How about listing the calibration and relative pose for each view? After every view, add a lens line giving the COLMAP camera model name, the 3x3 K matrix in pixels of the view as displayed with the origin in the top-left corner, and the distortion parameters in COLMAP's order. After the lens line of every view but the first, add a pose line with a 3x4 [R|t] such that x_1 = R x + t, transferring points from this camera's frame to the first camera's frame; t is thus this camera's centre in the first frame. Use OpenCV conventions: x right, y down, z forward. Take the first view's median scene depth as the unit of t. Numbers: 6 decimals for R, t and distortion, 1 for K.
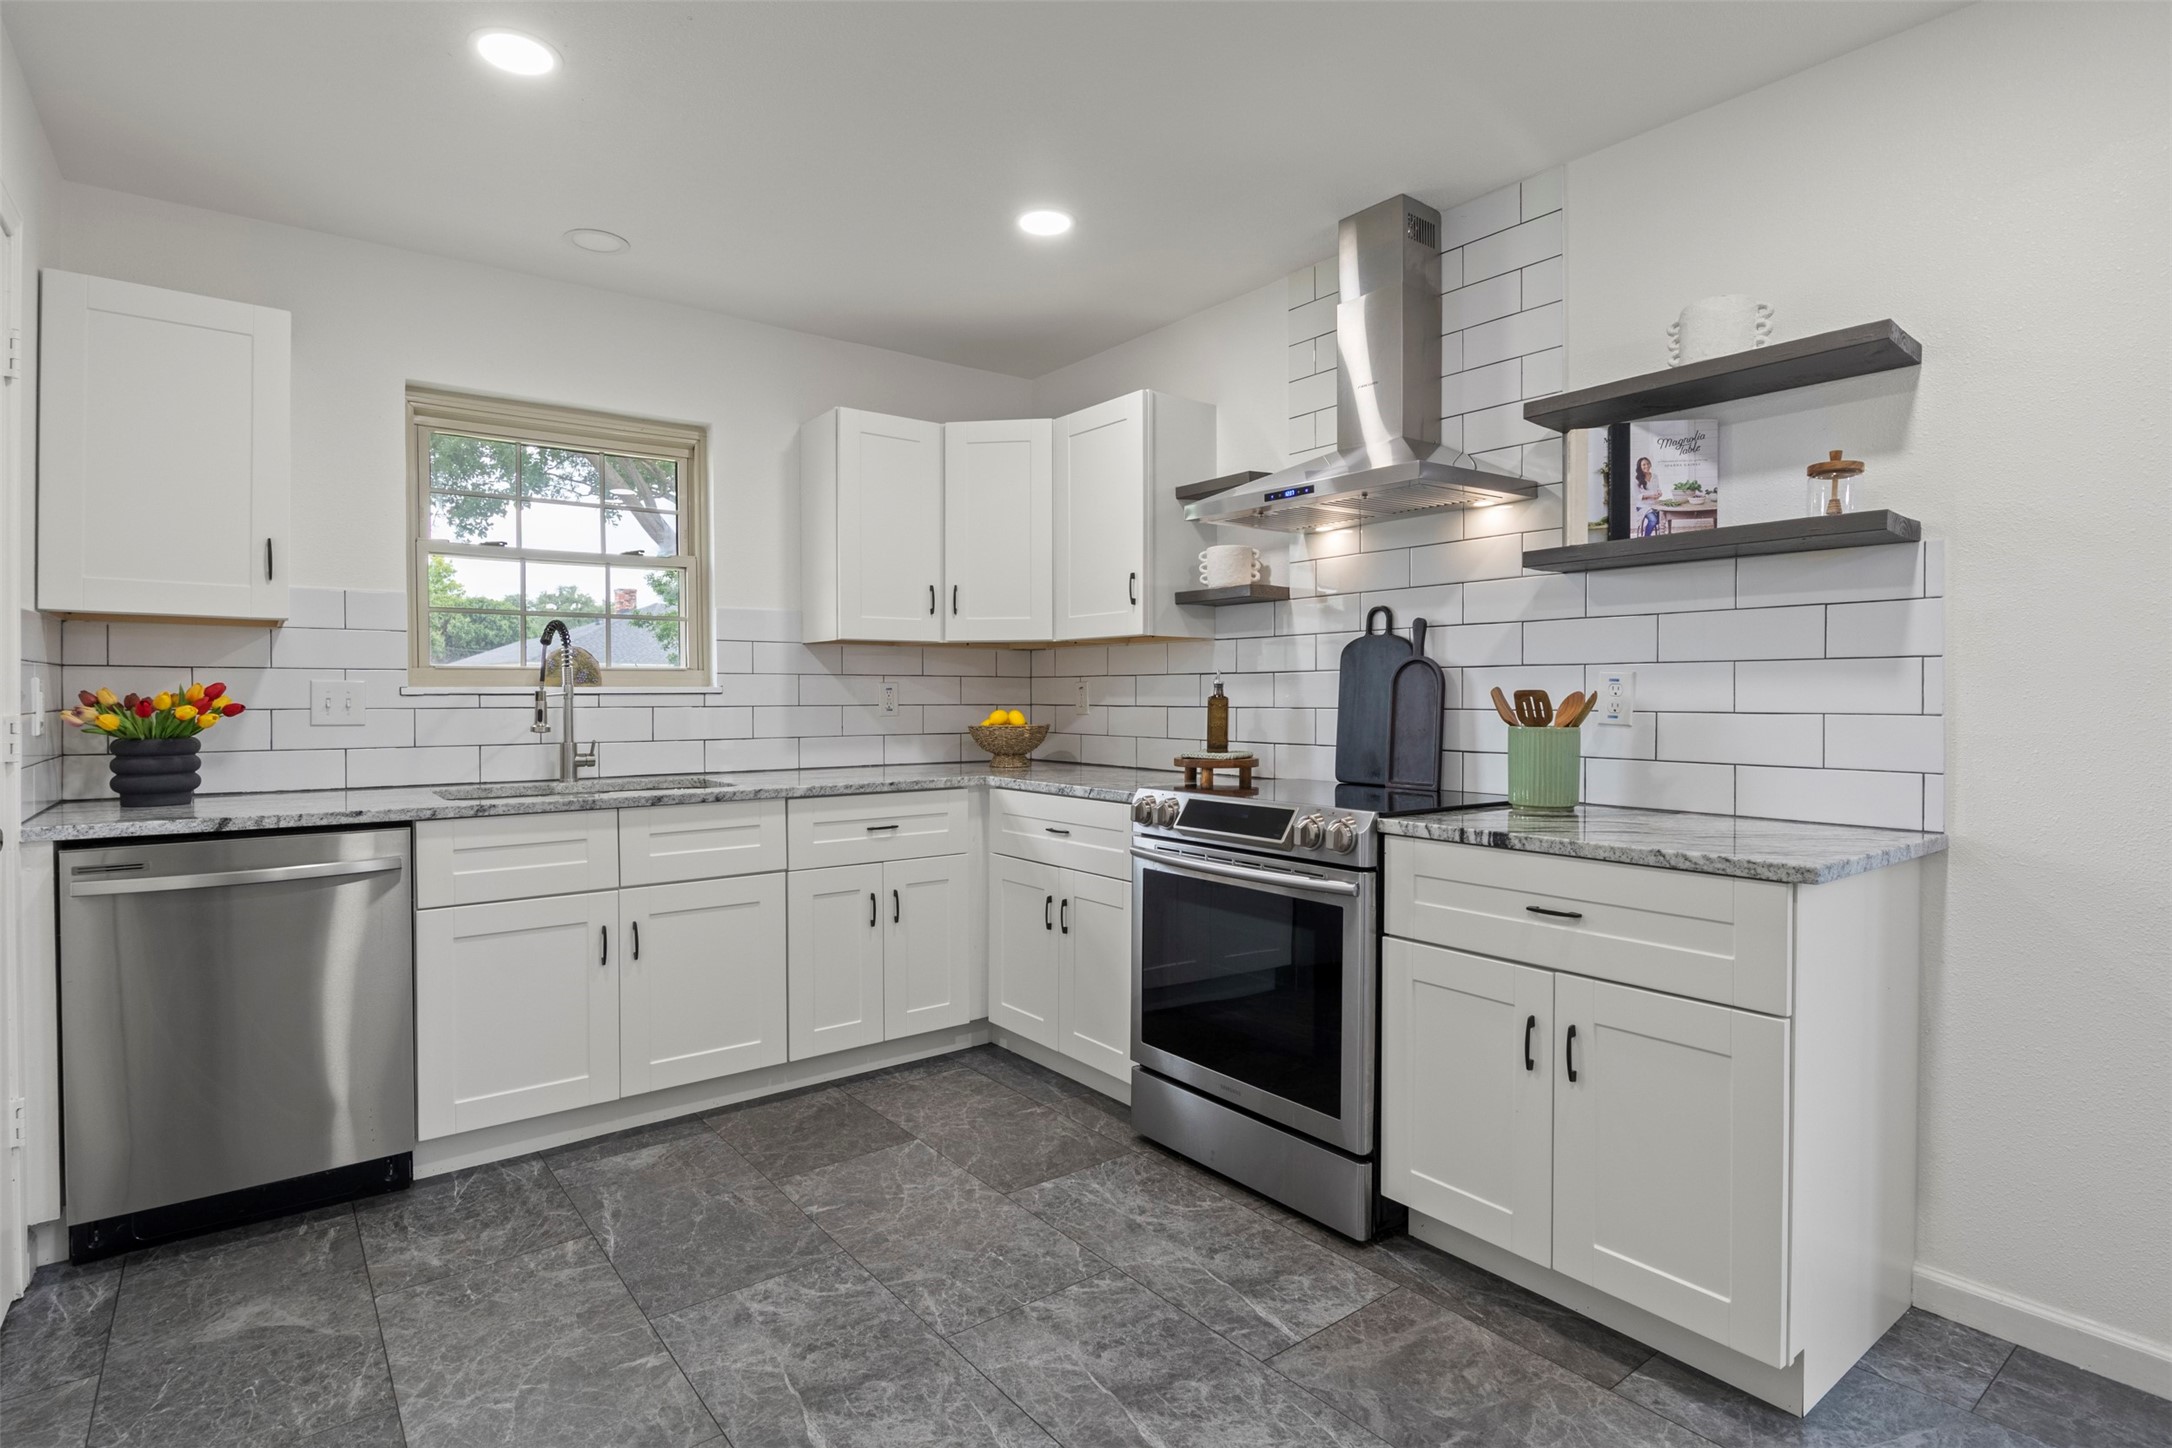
lens RADIAL K [[1085.4, 0, 1085.8], [0, 1085.4, 700.8], [0, 0, 1]] dist [-0.011673, -0.000267]
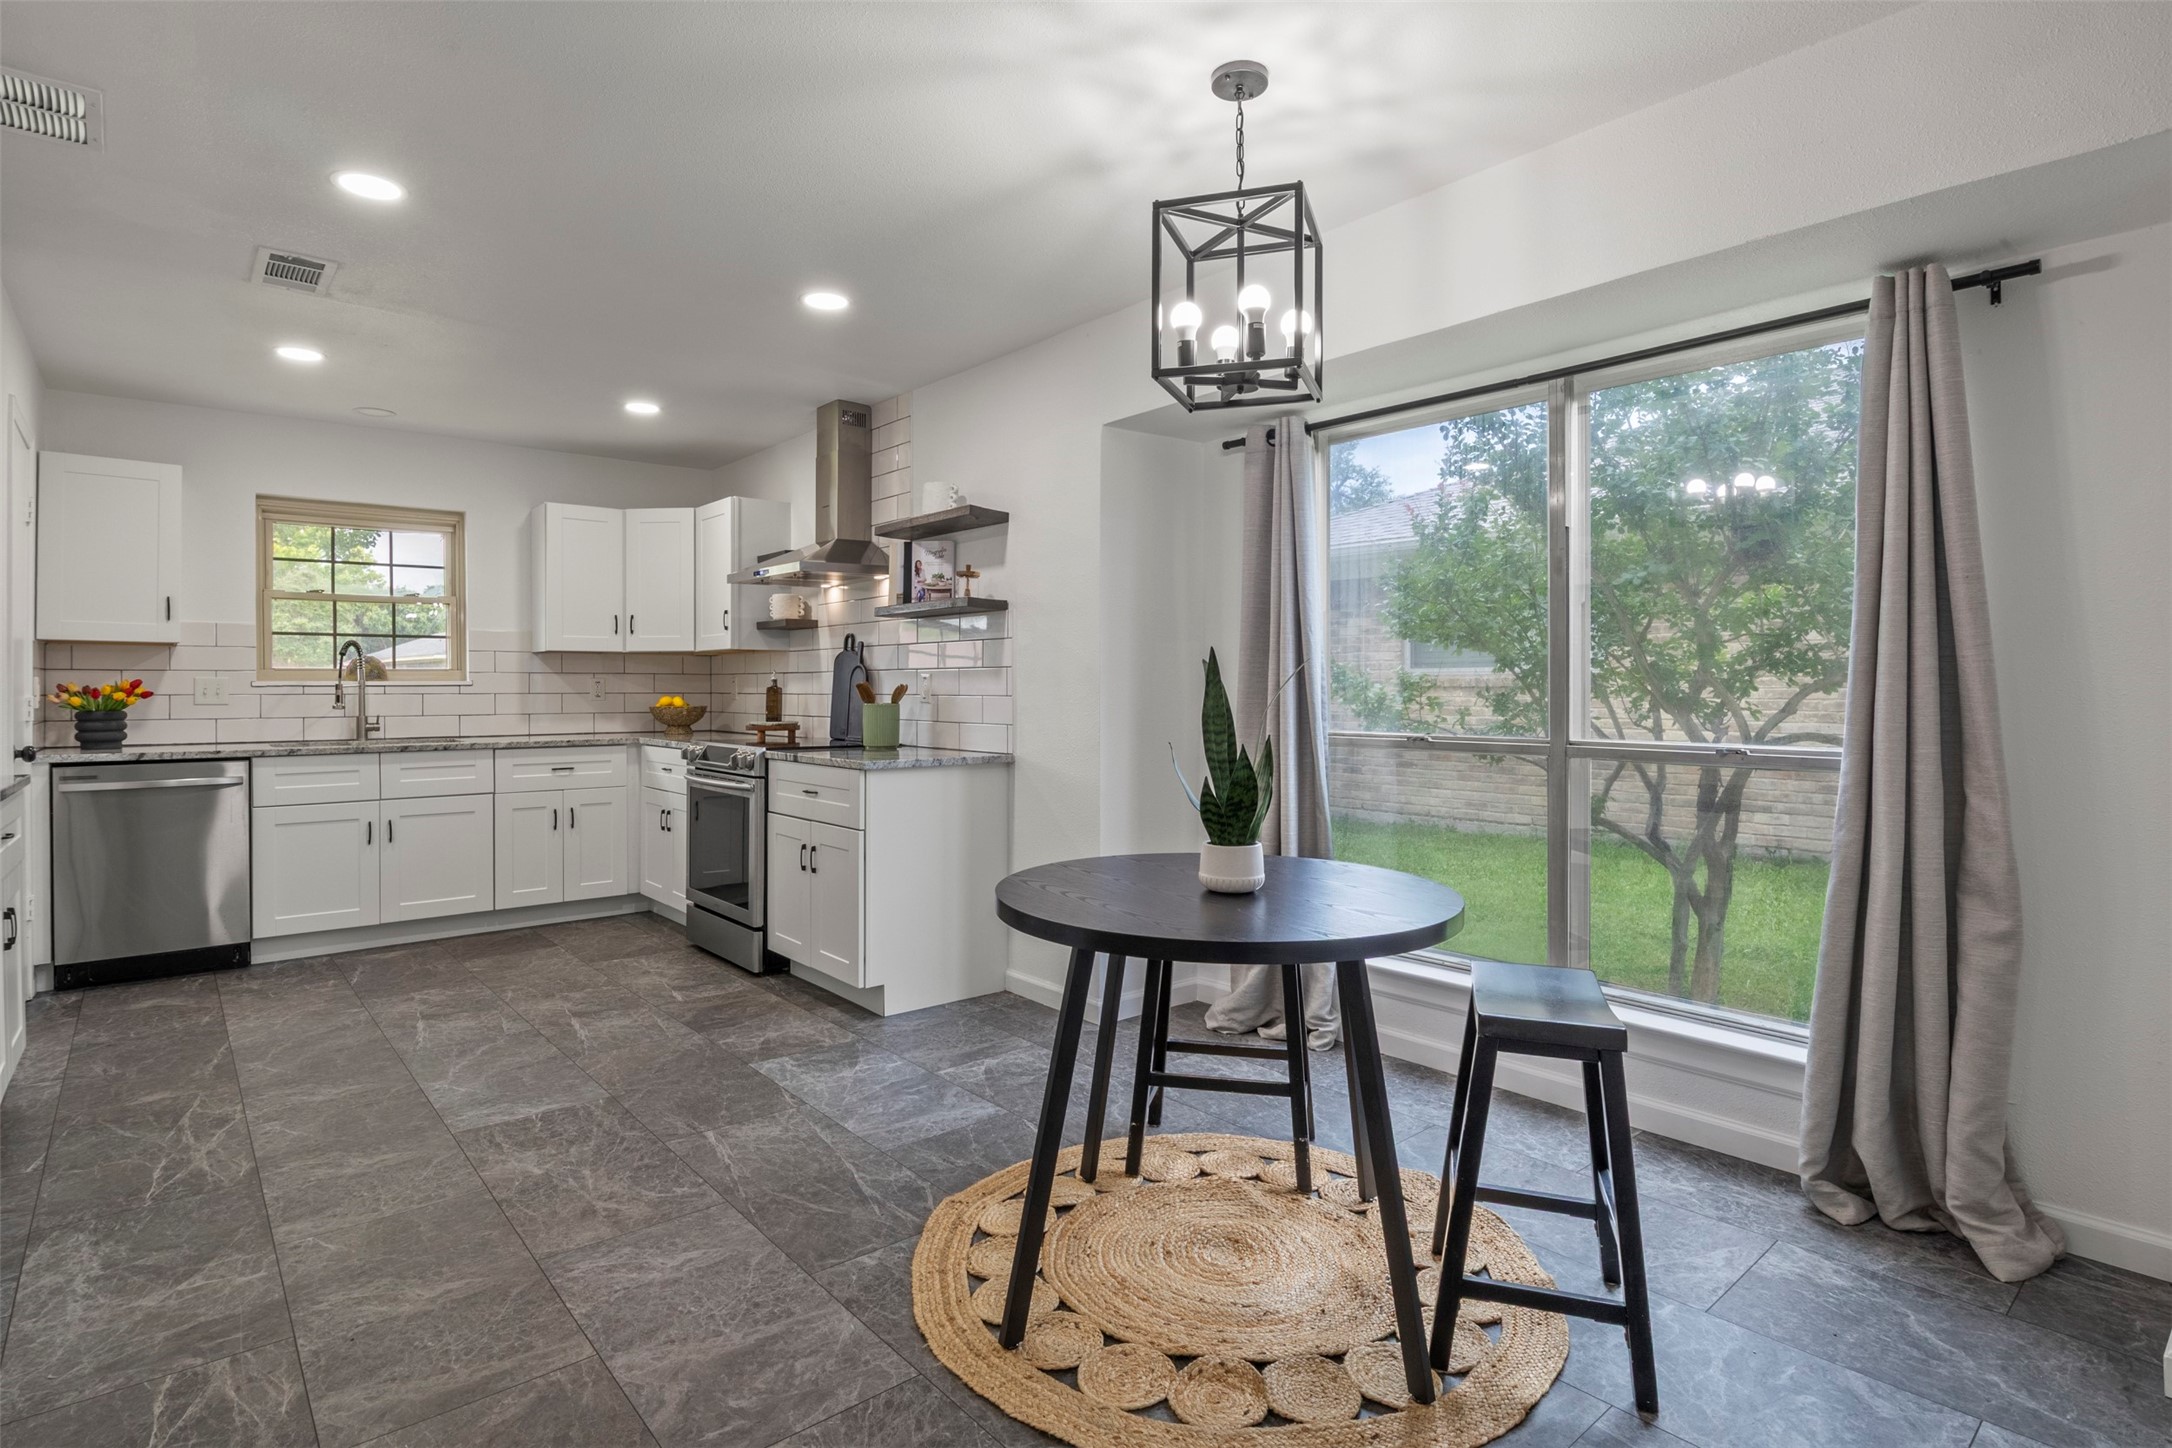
lens RADIAL K [[1084.4, 0, 1088.6], [0, 1084.4, 685.8], [0, 0, 1]] dist [-0.017427, -0.000747]
pose [[0.998516, -0.000199, 0.054453, 0.655718], [0.000543, 0.999980, -0.006300, 0.005655], [-0.054450, 0.006320, 0.998496, -0.834948]]
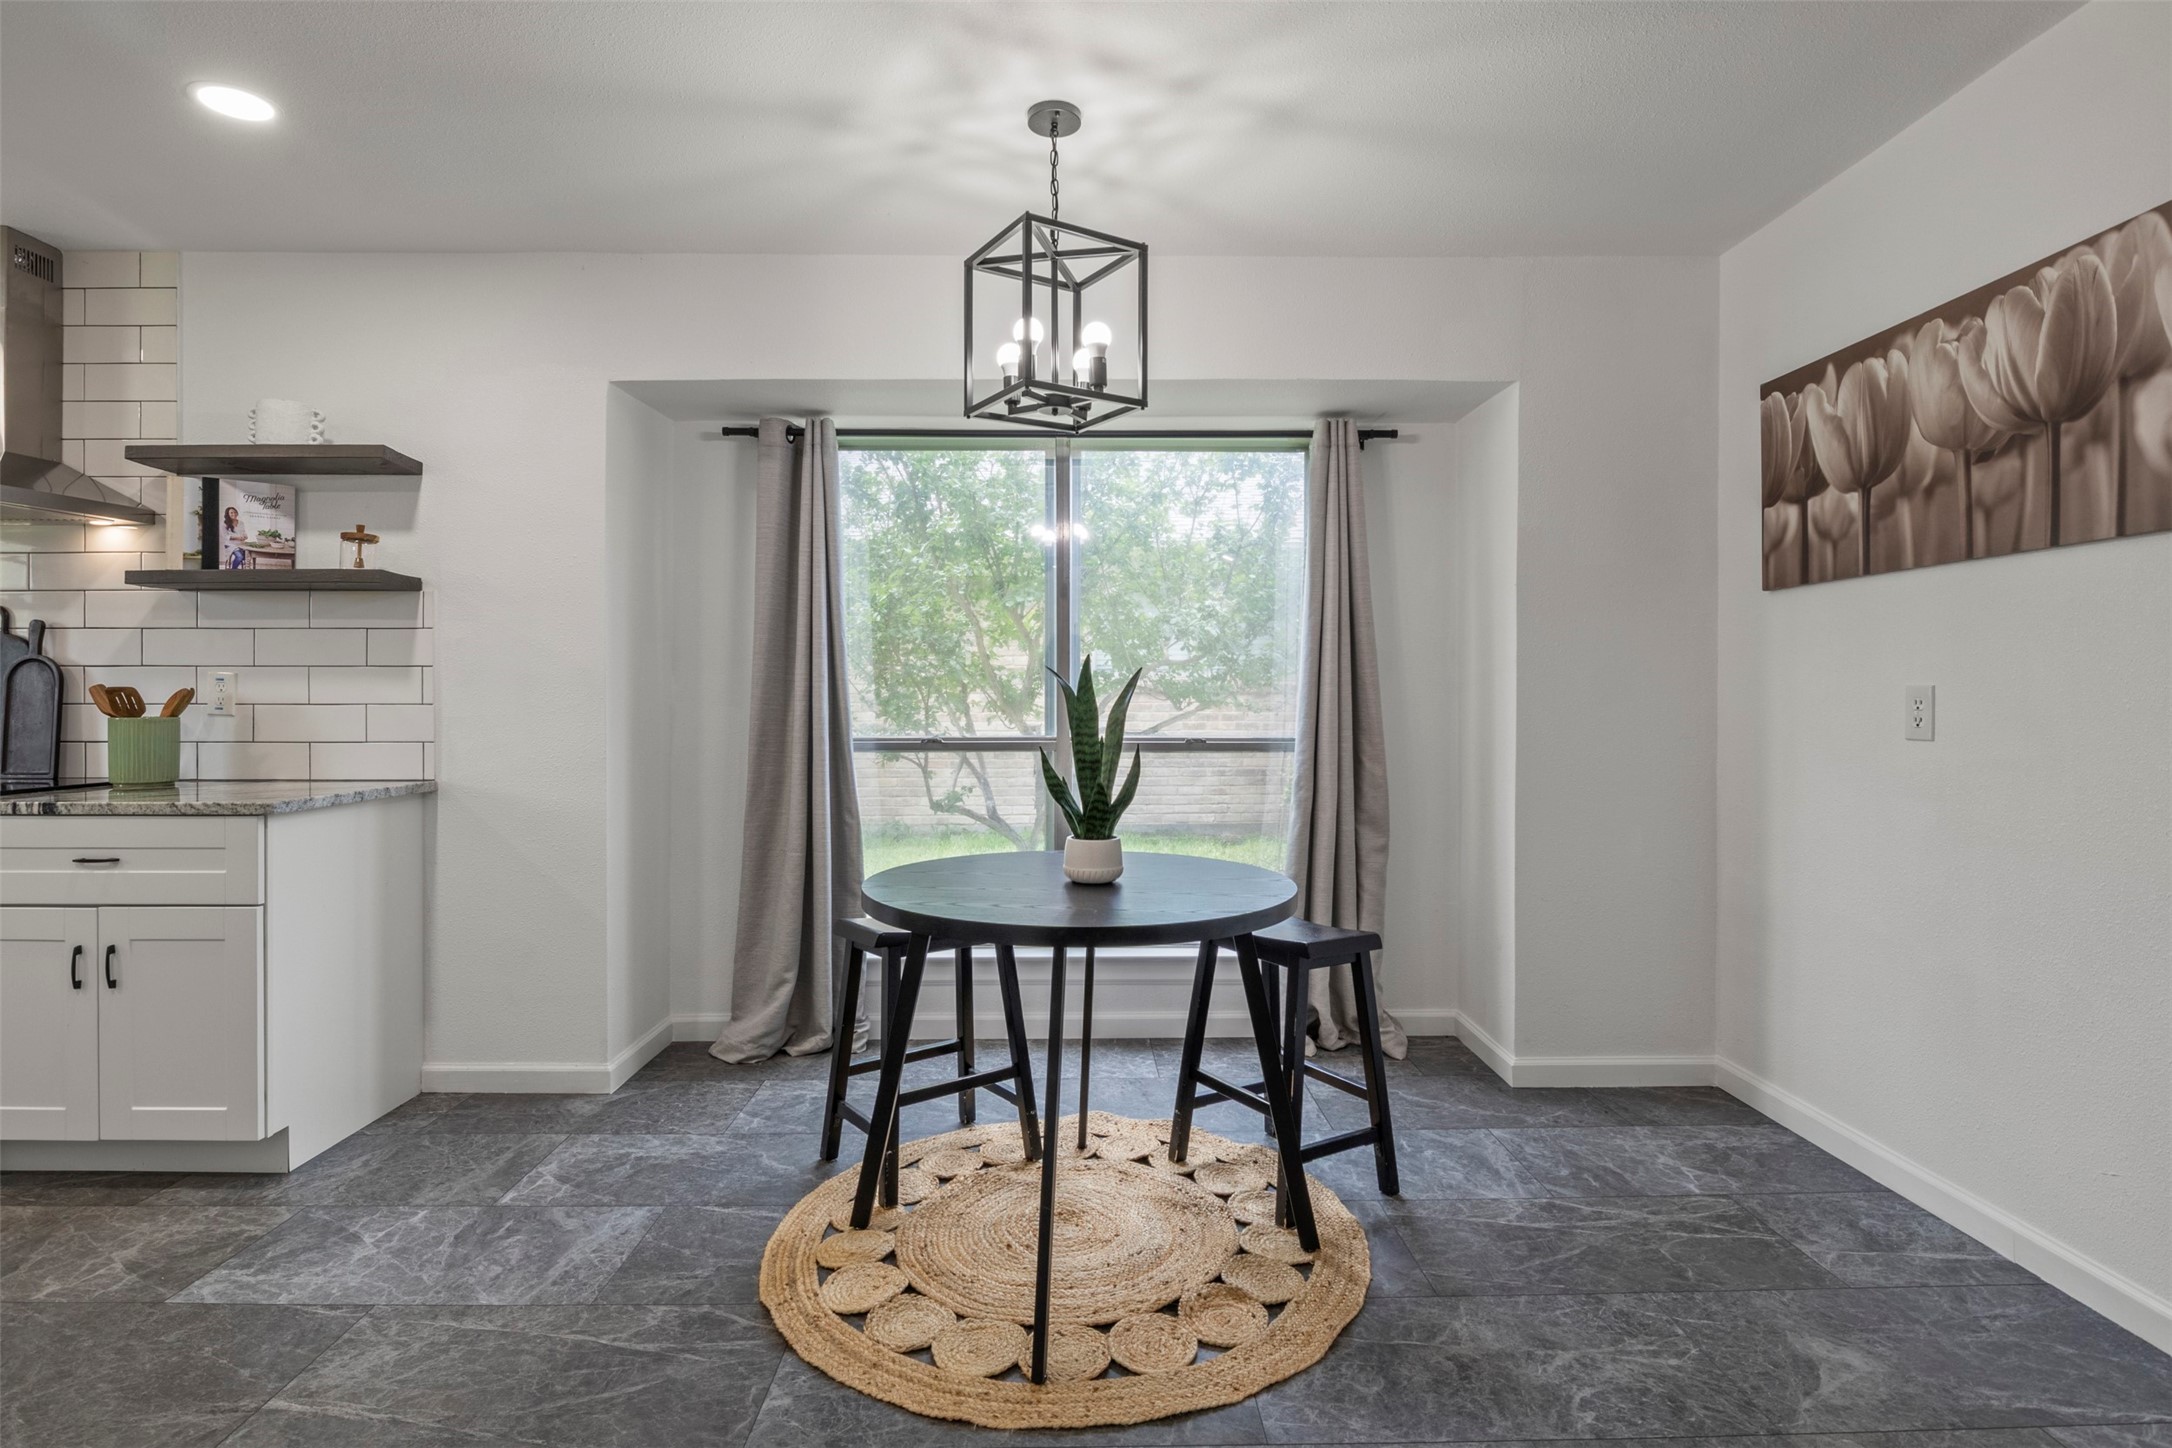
lens RADIAL K [[1074.9, 0, 1087.5], [0, 1074.9, 695.7], [0, 0, 1]] dist [-0.010582, -0.001314]
pose [[0.596727, -0.002405, 0.802441, 0.095166], [0.004496, 0.999990, -0.000346, 0.004675], [-0.802432, 0.003814, 0.596732, -0.536191]]
